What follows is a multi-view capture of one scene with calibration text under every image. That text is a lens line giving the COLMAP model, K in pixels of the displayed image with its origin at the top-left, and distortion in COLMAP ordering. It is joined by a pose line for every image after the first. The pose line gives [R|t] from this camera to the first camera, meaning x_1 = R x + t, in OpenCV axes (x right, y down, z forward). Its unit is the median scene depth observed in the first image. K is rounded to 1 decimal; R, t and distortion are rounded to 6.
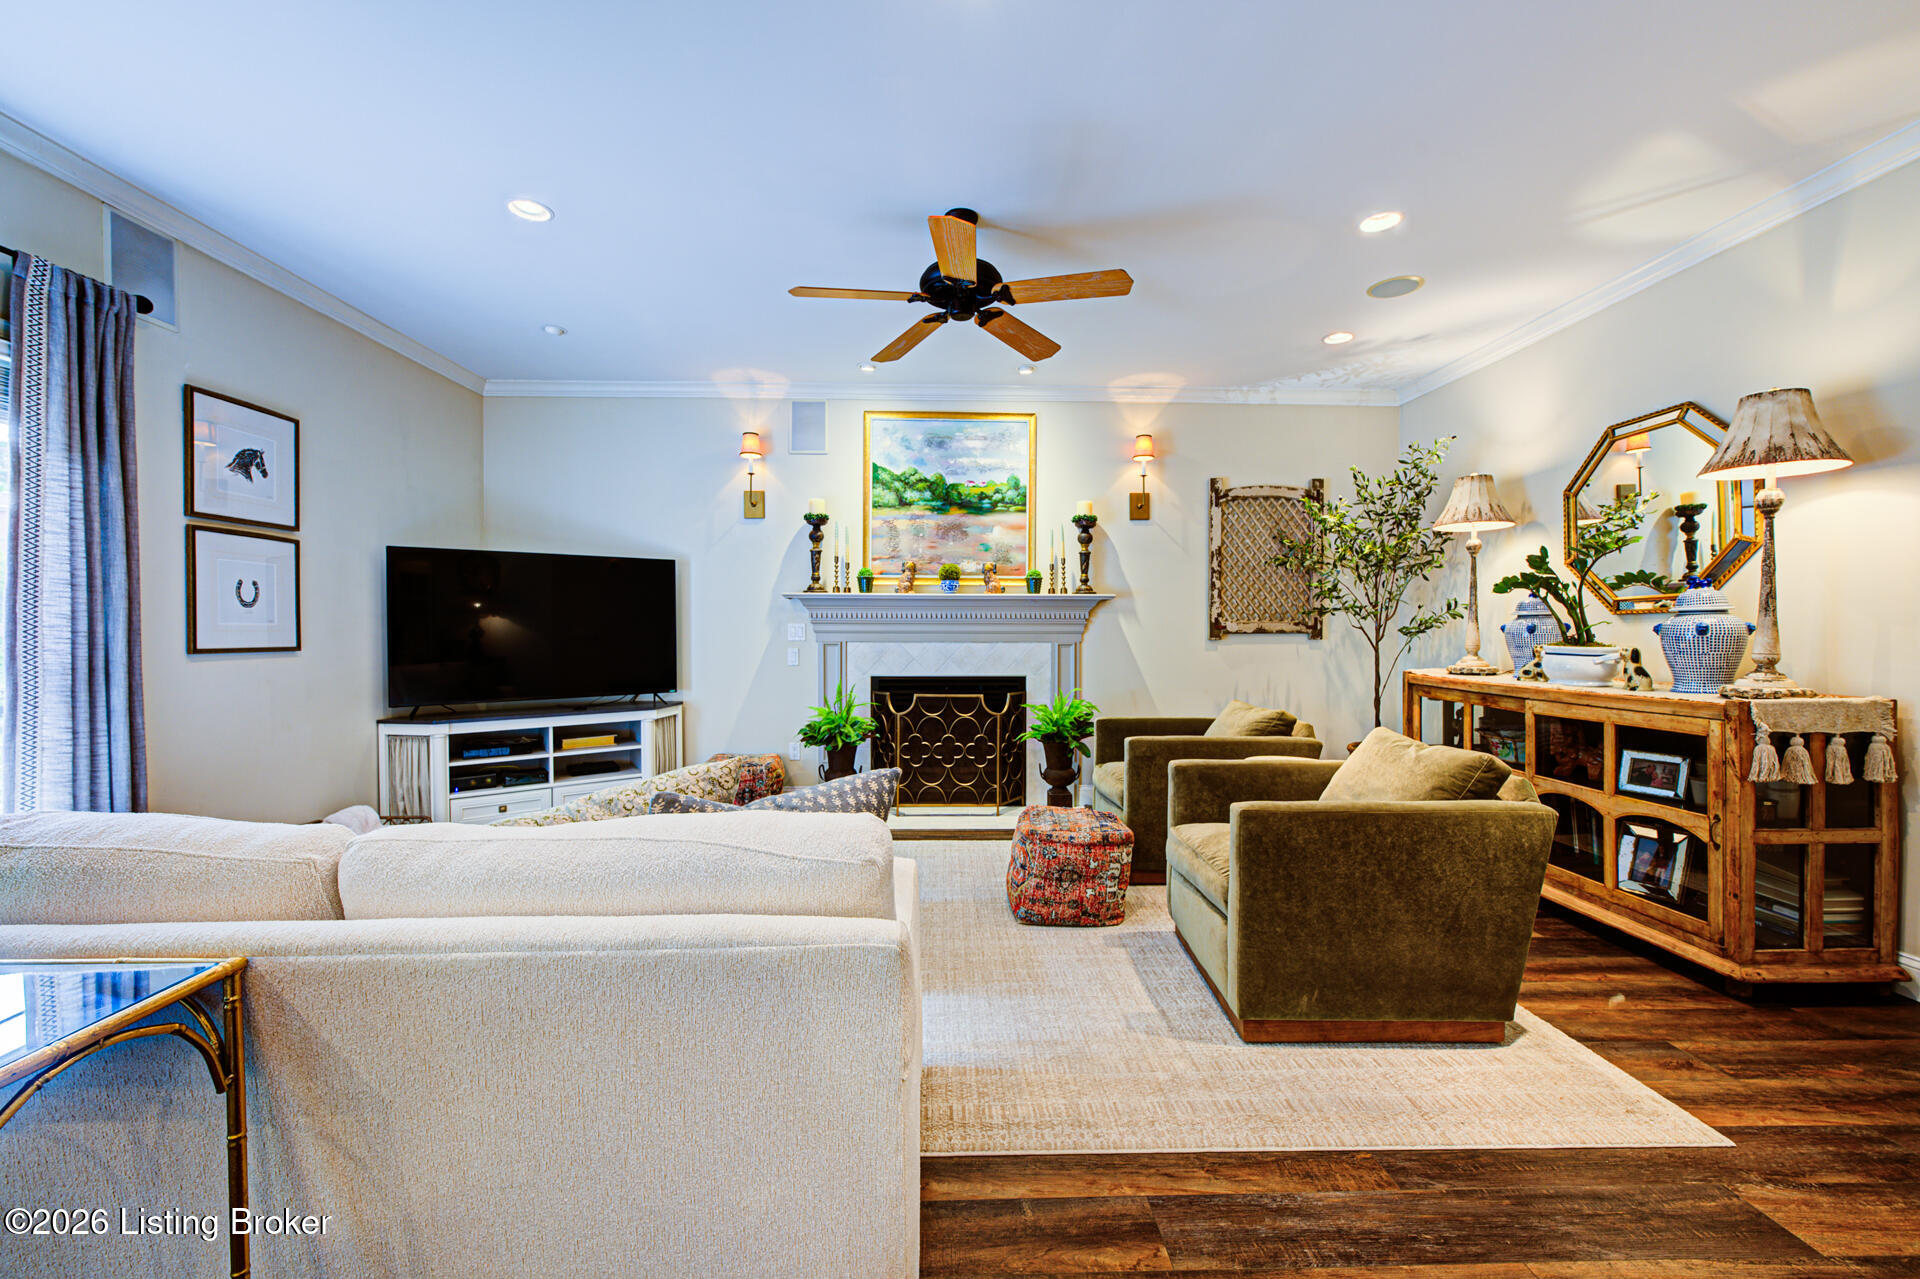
lens RADIAL K [[774.2, 0, 953.7], [0, 774.2, 642.1], [0, 0, 1]] dist [0.001633, 0.000349]
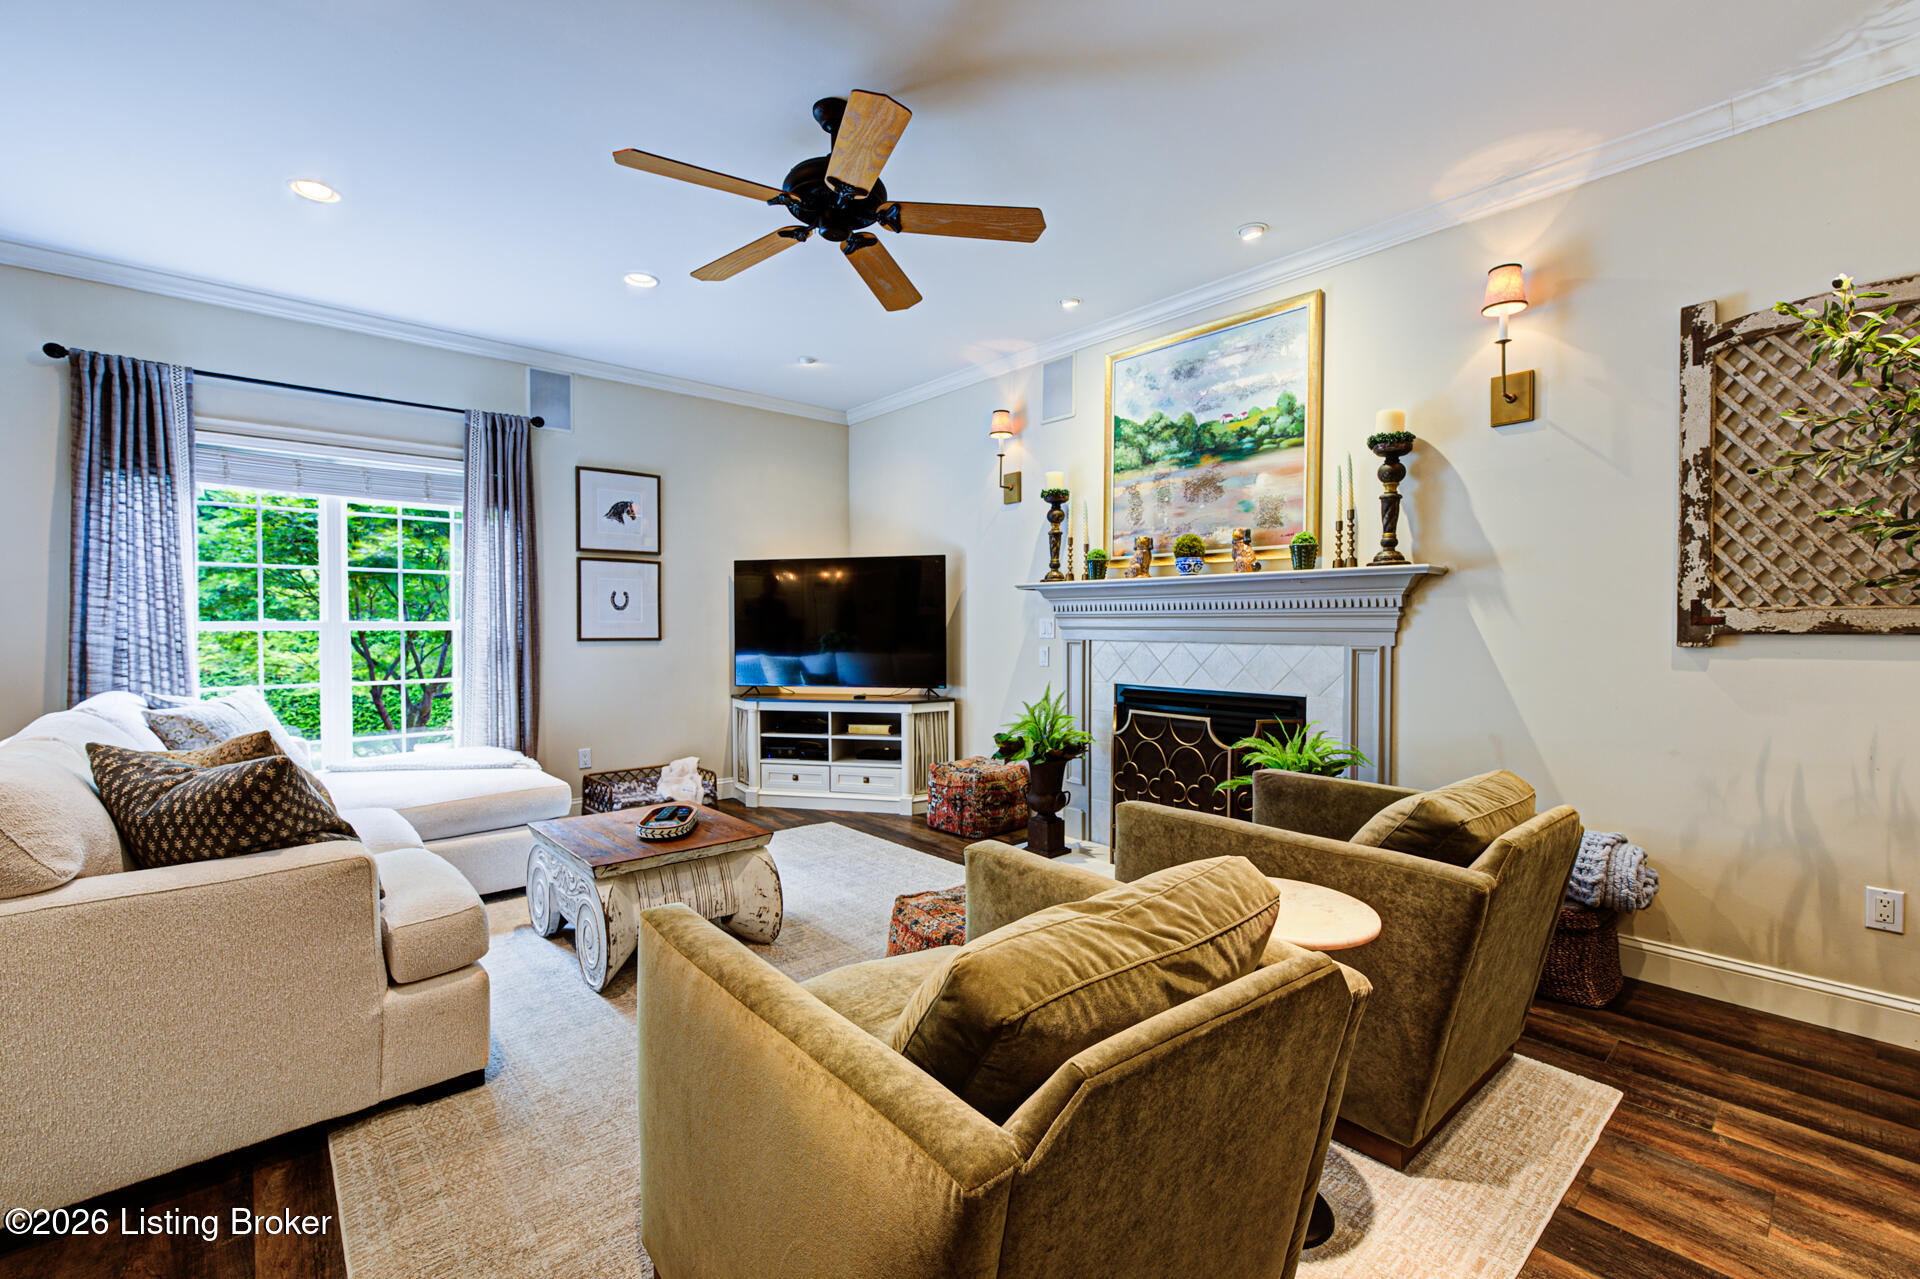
lens RADIAL K [[824.6, 0, 953.5], [0, 824.6, 640.3], [0, 0, 1]] dist [-0.002142, 0.000959]
pose [[0.626979, 0.013940, -0.778912, 0.455274], [-0.012143, 0.999893, 0.008120, -0.005475], [0.778942, 0.004367, 0.627081, 0.337324]]
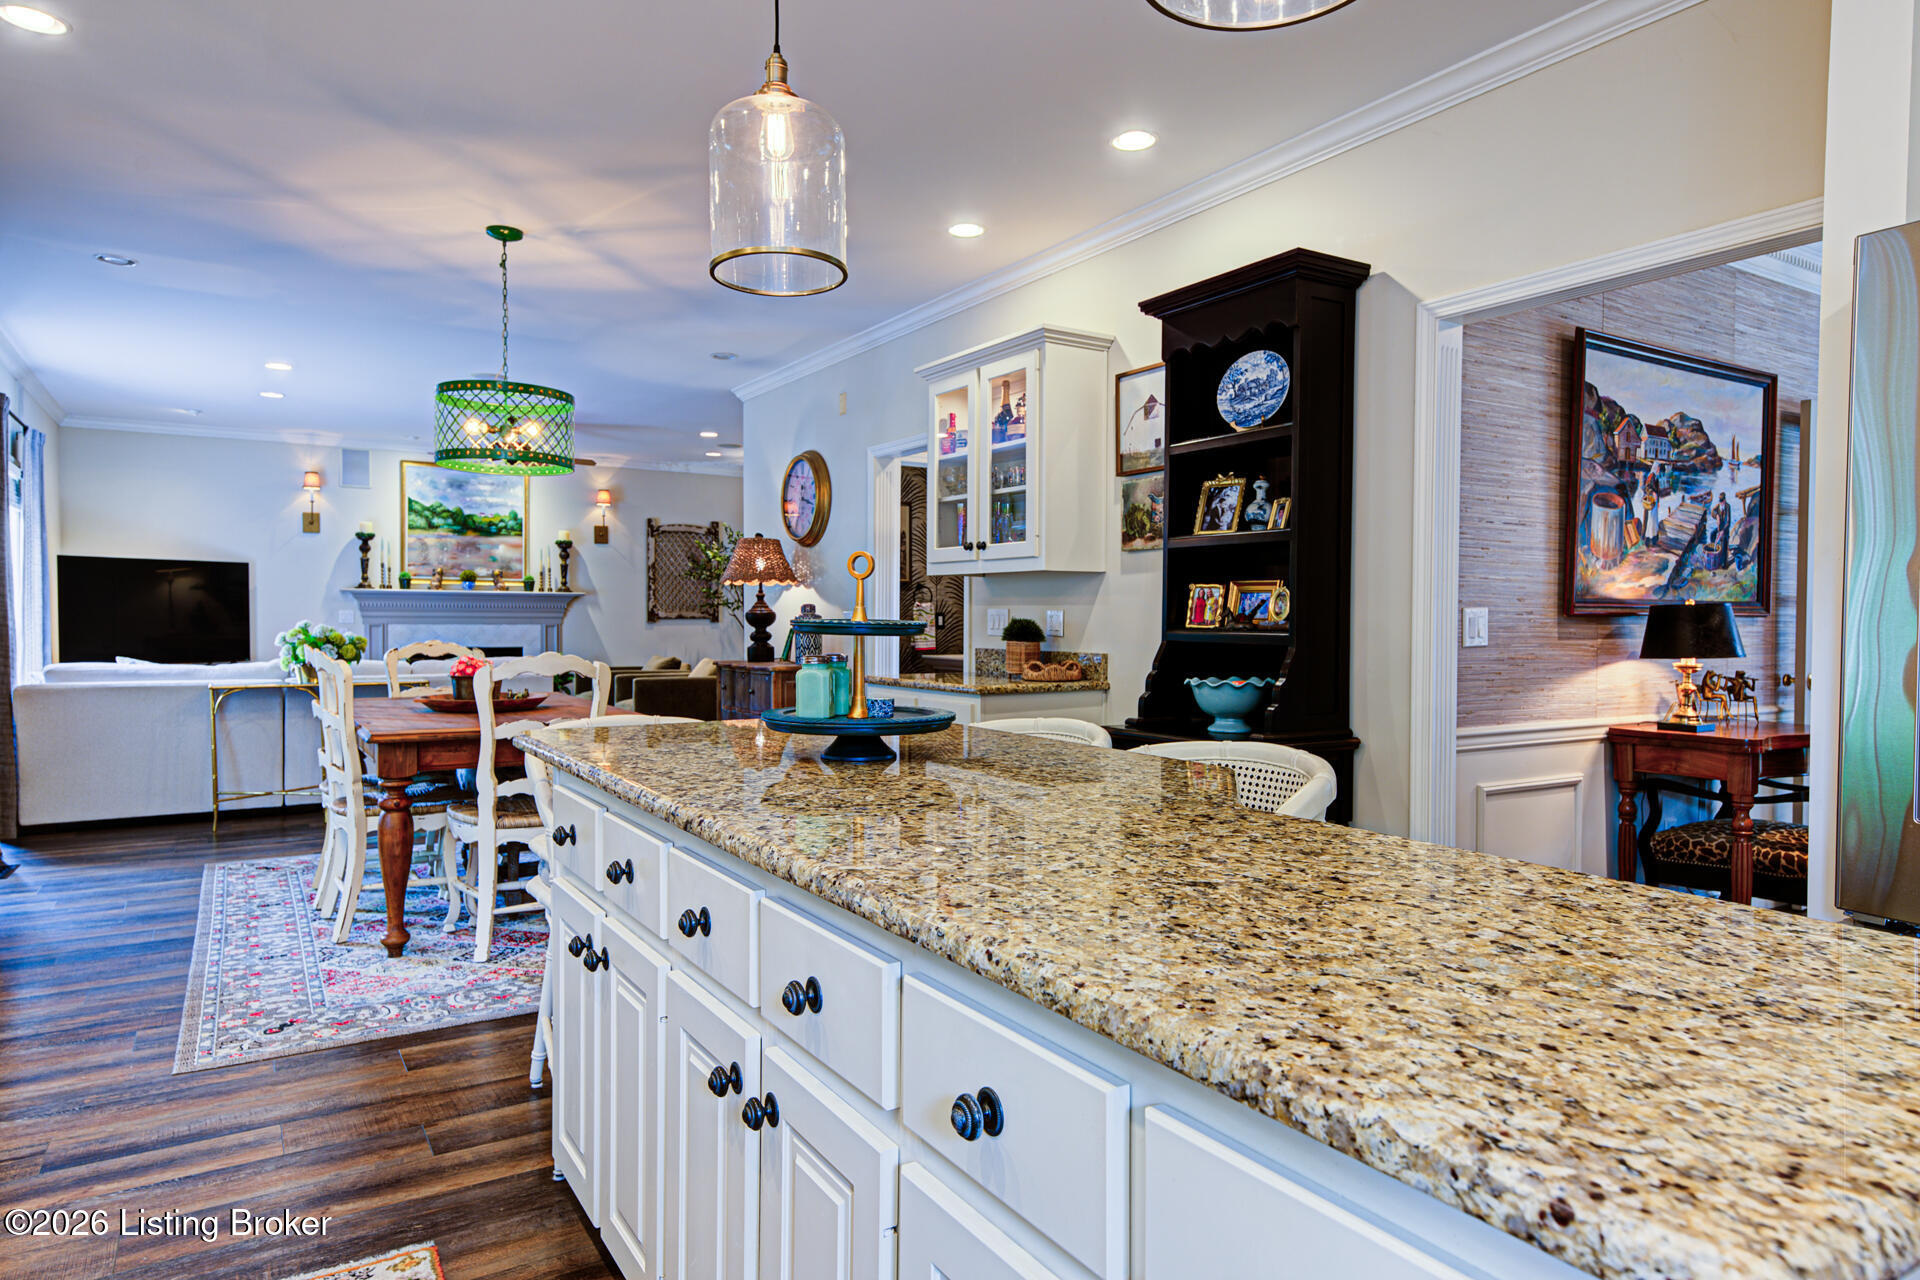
lens RADIAL K [[1144.2, 0, 966.1], [0, 1144.2, 637.6], [0, 0, 1]] dist [0.009088, 0.001431]
pose [[0.854488, -0.005821, 0.519438, -0.322107], [0.002343, 0.999970, 0.007351, 0.011743], [-0.519465, -0.005064, 0.854476, -1.315508]]
